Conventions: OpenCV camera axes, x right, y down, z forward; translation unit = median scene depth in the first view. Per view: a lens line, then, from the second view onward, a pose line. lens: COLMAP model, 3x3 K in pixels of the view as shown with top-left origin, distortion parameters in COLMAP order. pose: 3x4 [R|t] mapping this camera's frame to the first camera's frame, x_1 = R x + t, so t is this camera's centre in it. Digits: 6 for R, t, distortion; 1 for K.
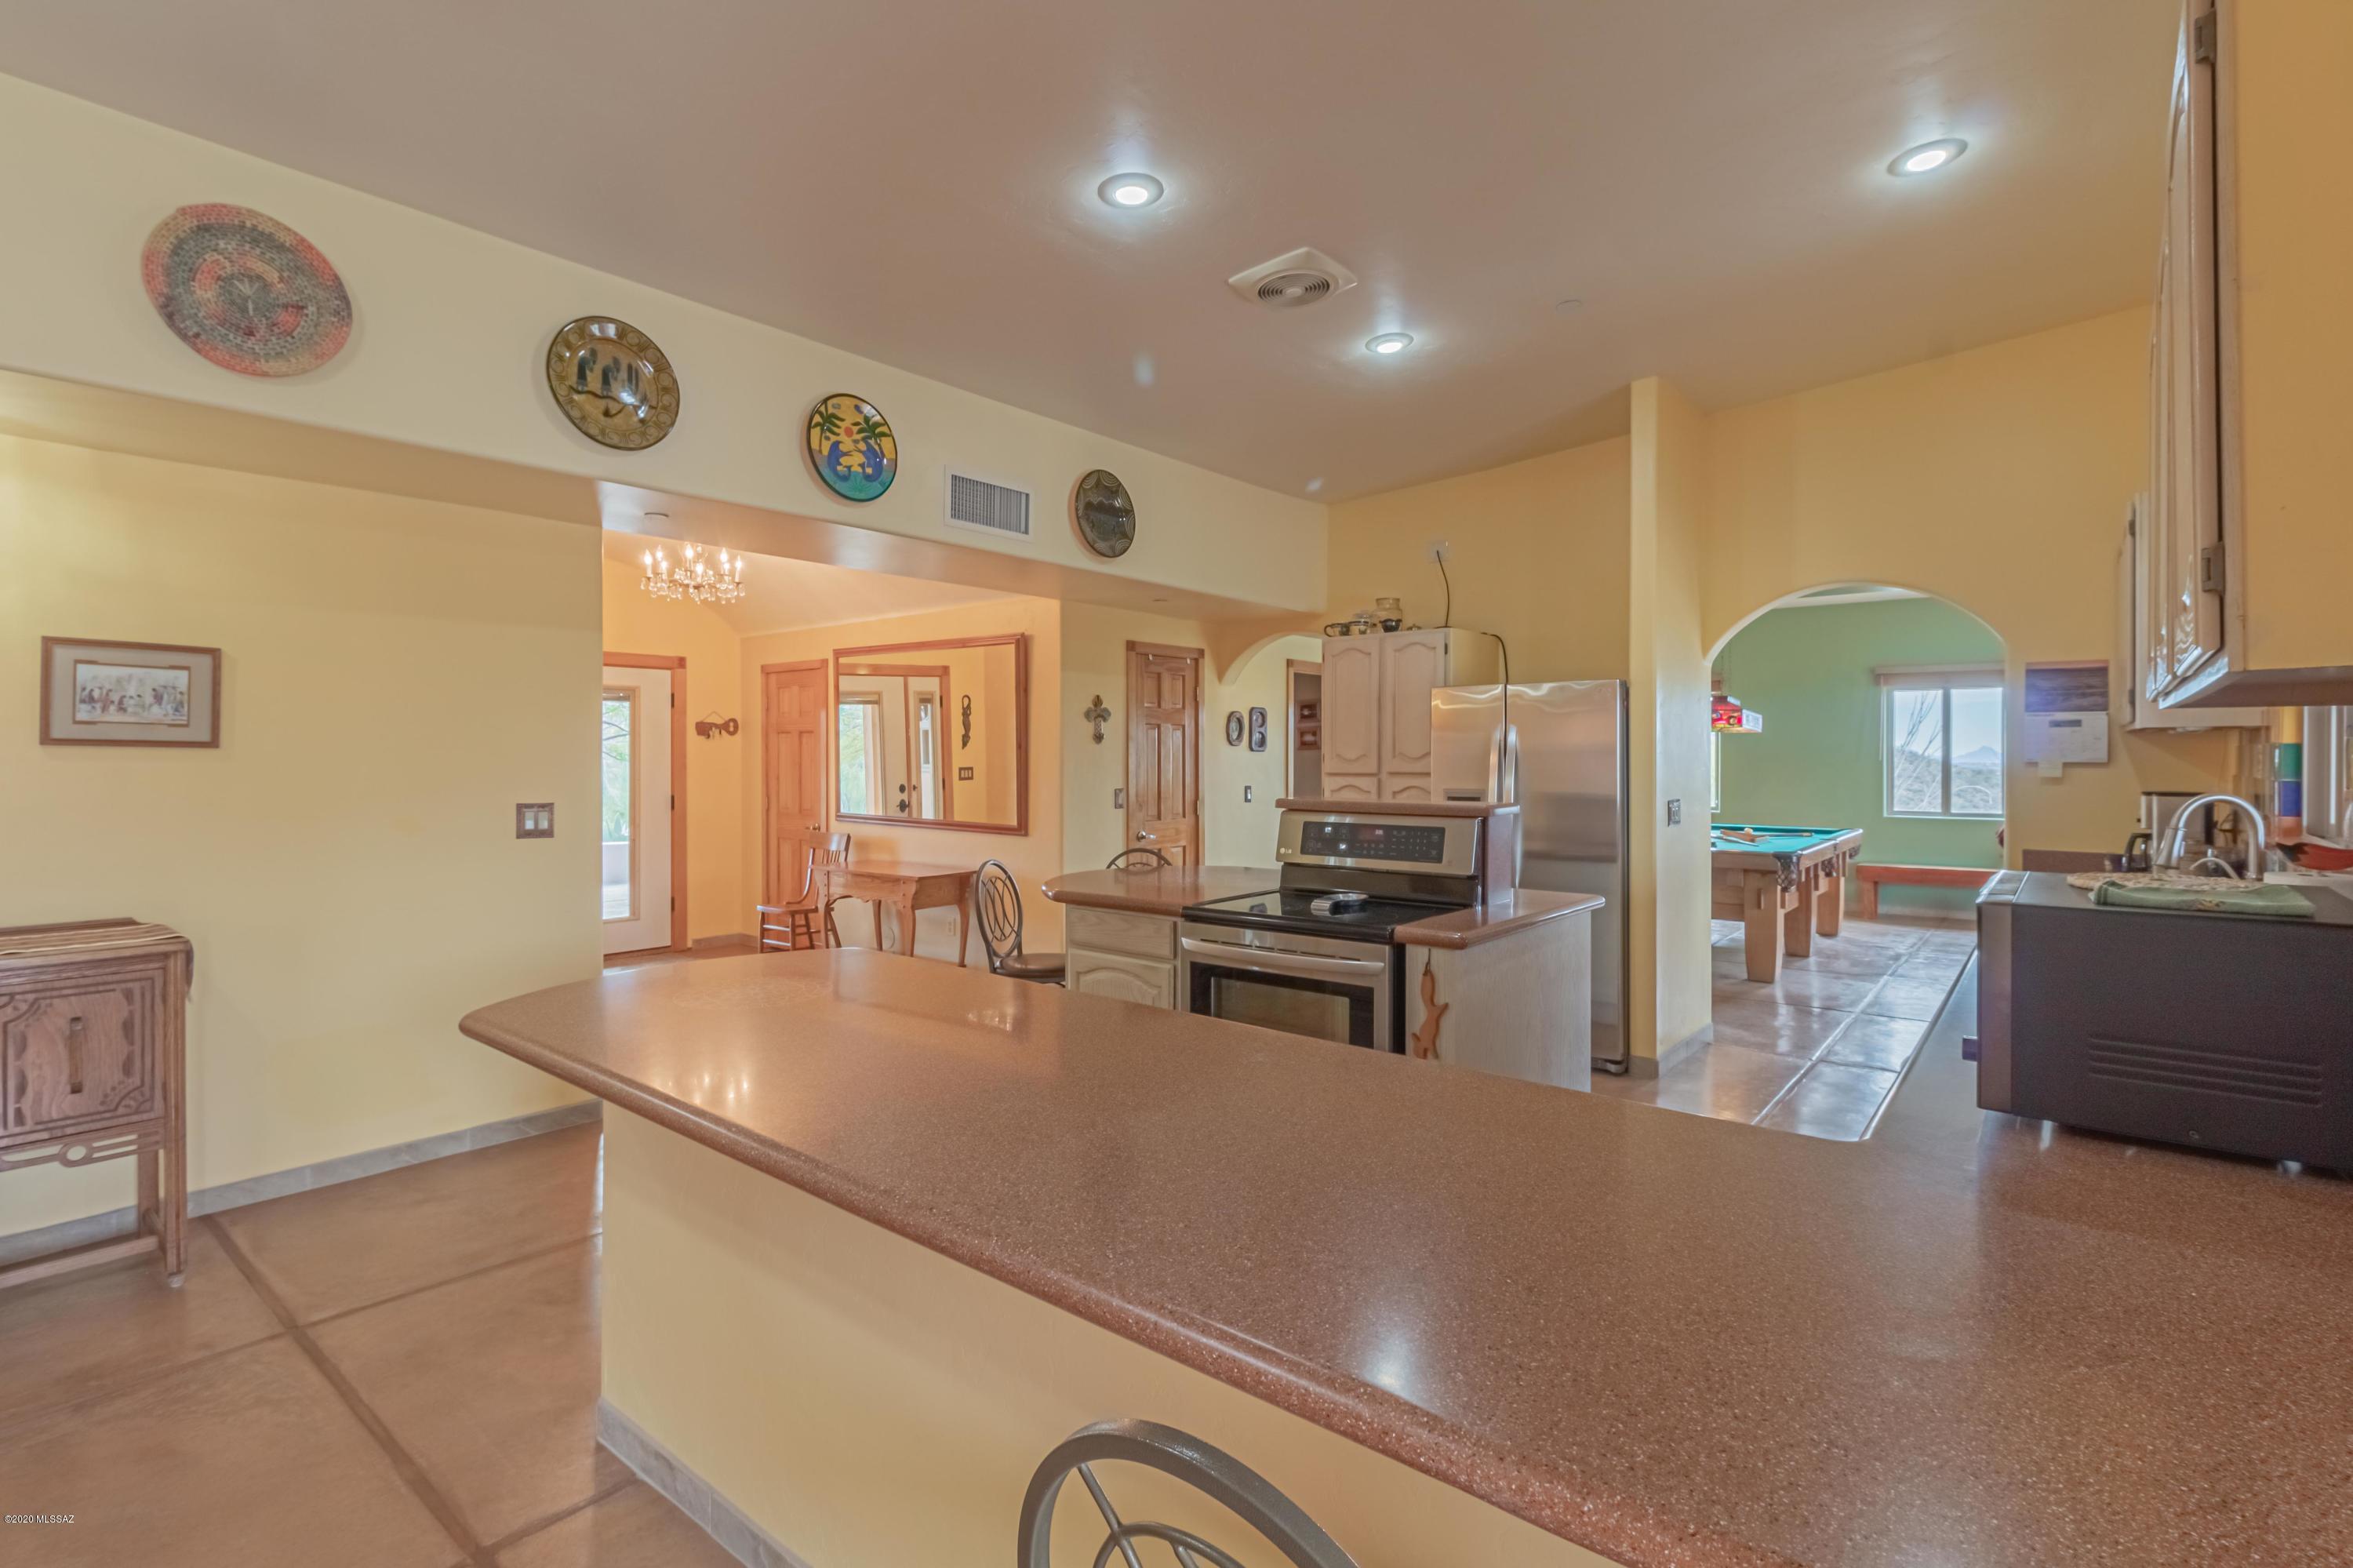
lens RADIAL K [[1109.2, 0, 1178.5], [0, 1109.2, 756.5], [0, 0, 1]] dist [0.026010, 0.000010]
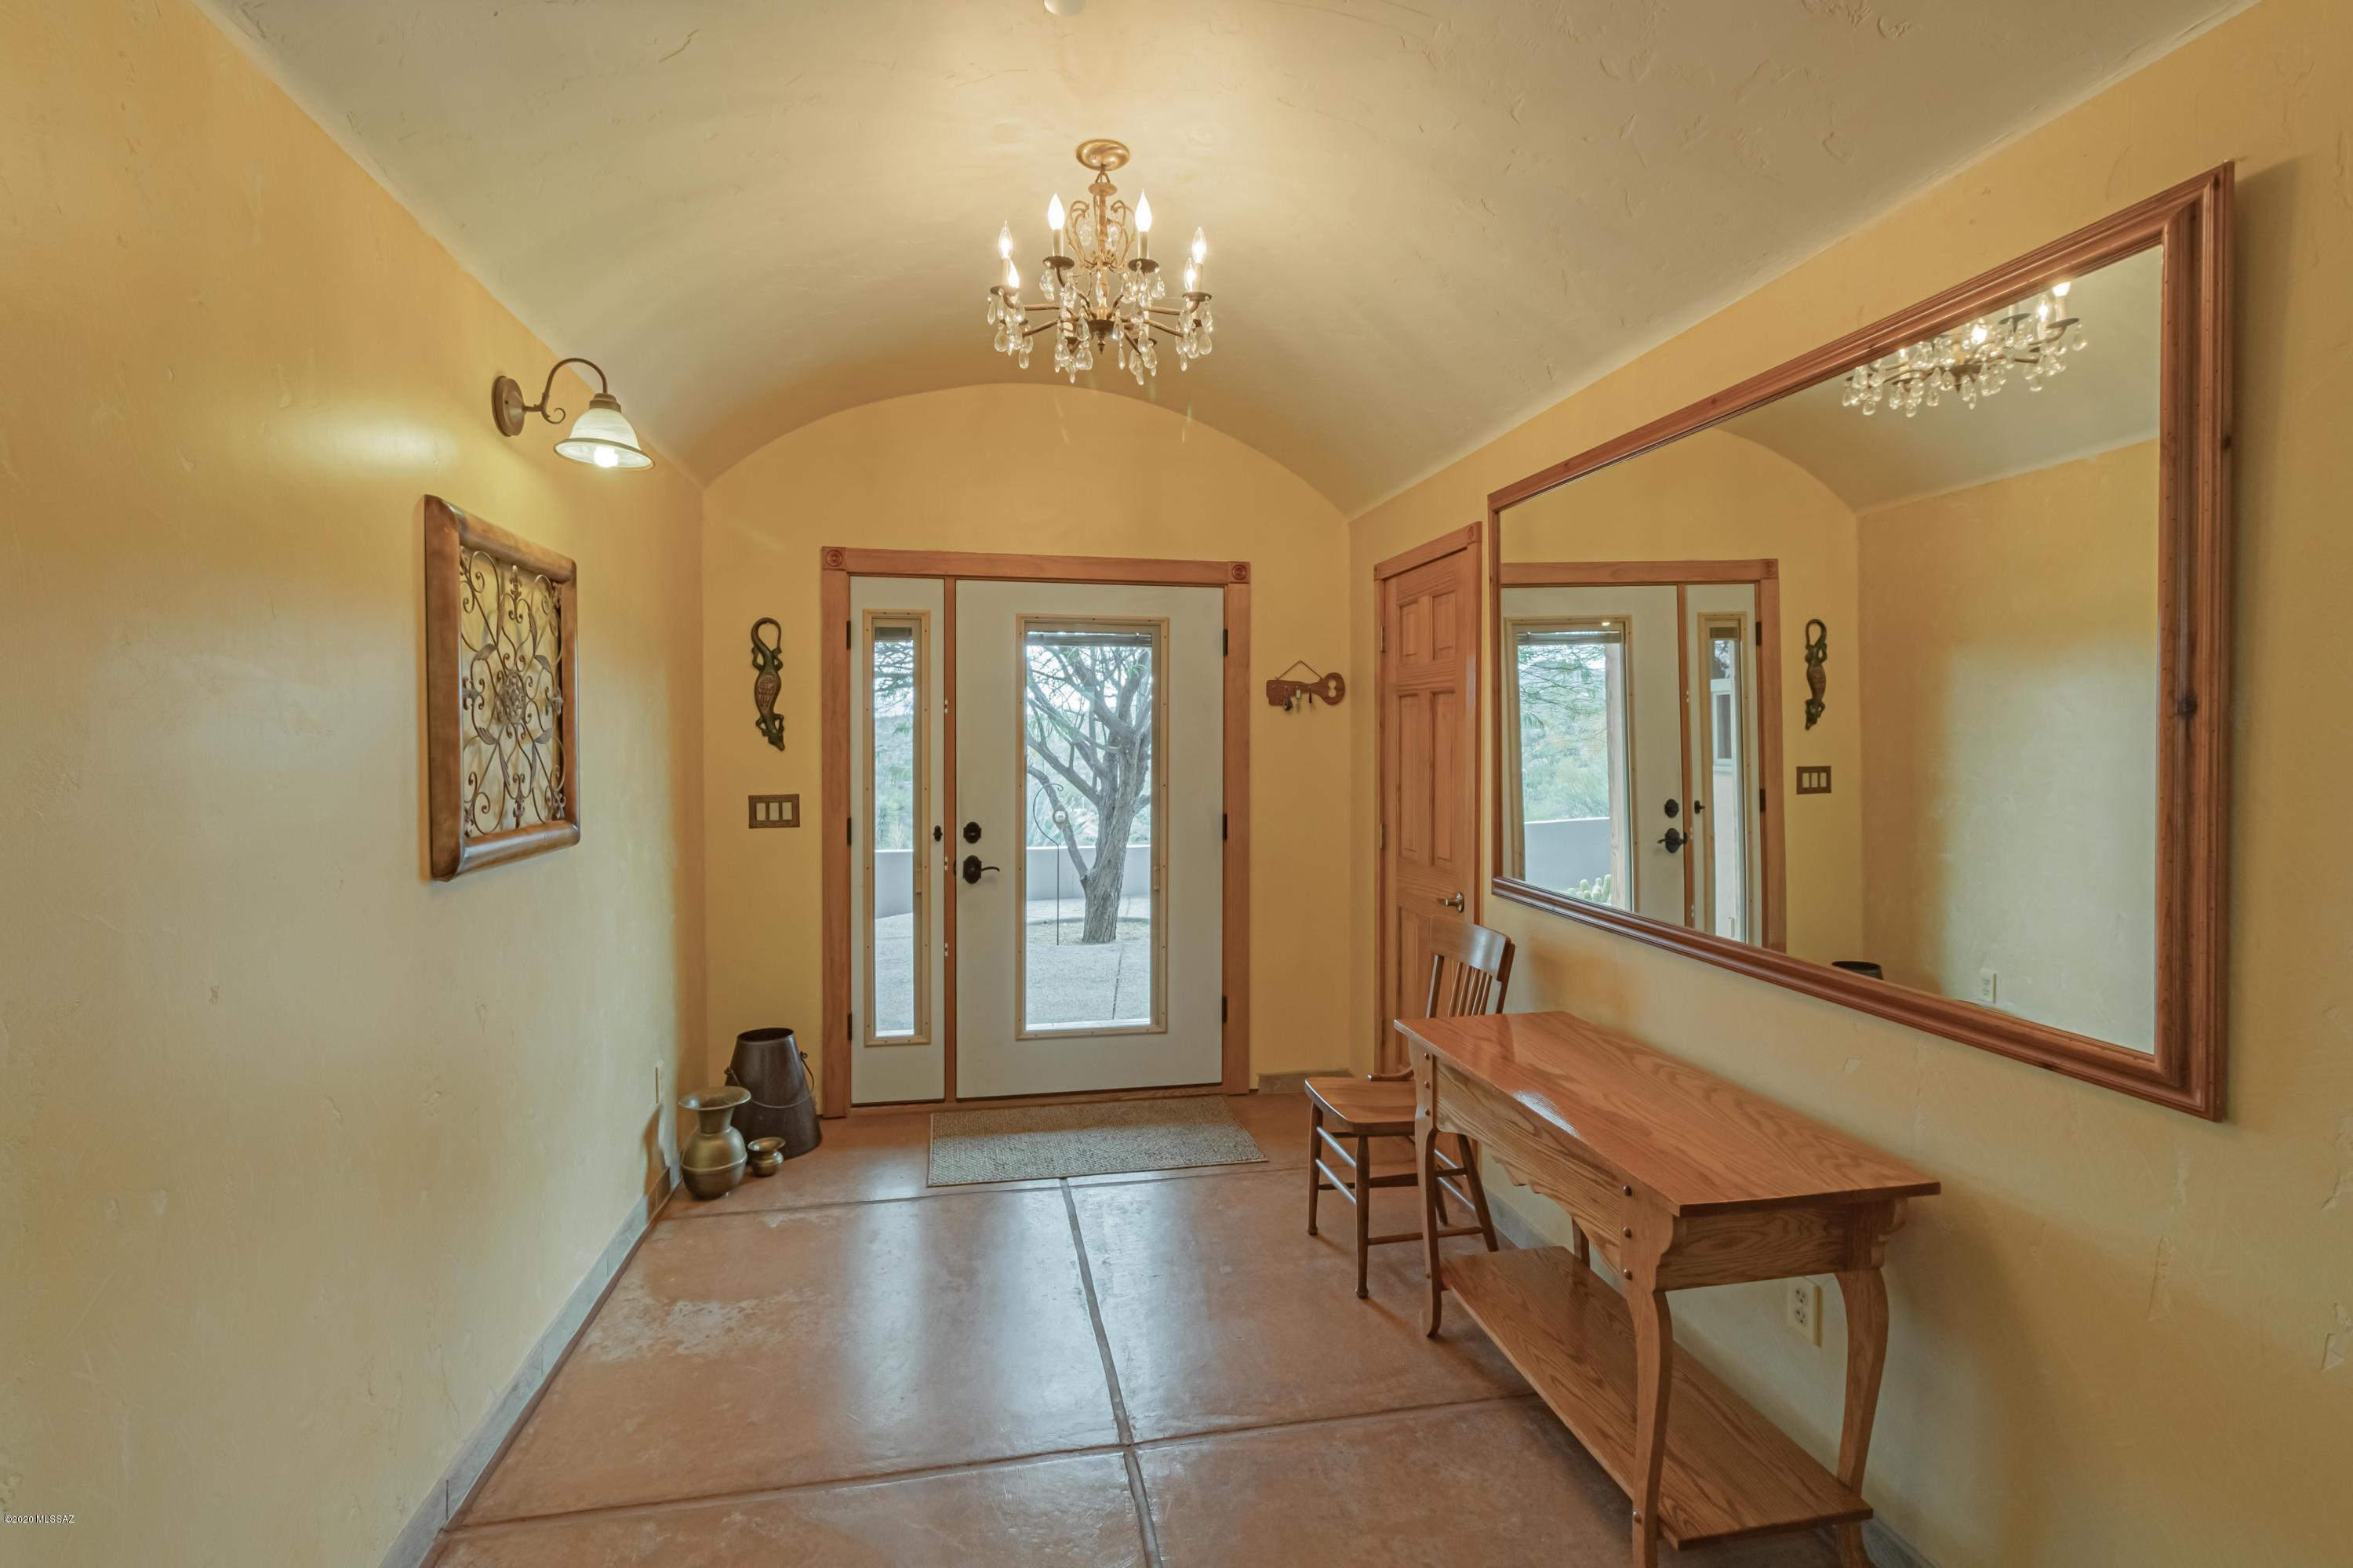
lens RADIAL K [[1109.2, 0, 1178.5], [0, 1109.2, 756.5], [0, 0, 1]] dist [0.026010, 0.000010]
pose [[0.777026, 0.011456, -0.629364, -0.119644], [-0.002973, 0.999890, 0.014531, -0.001403], [0.629462, -0.009420, 0.776974, 0.535909]]
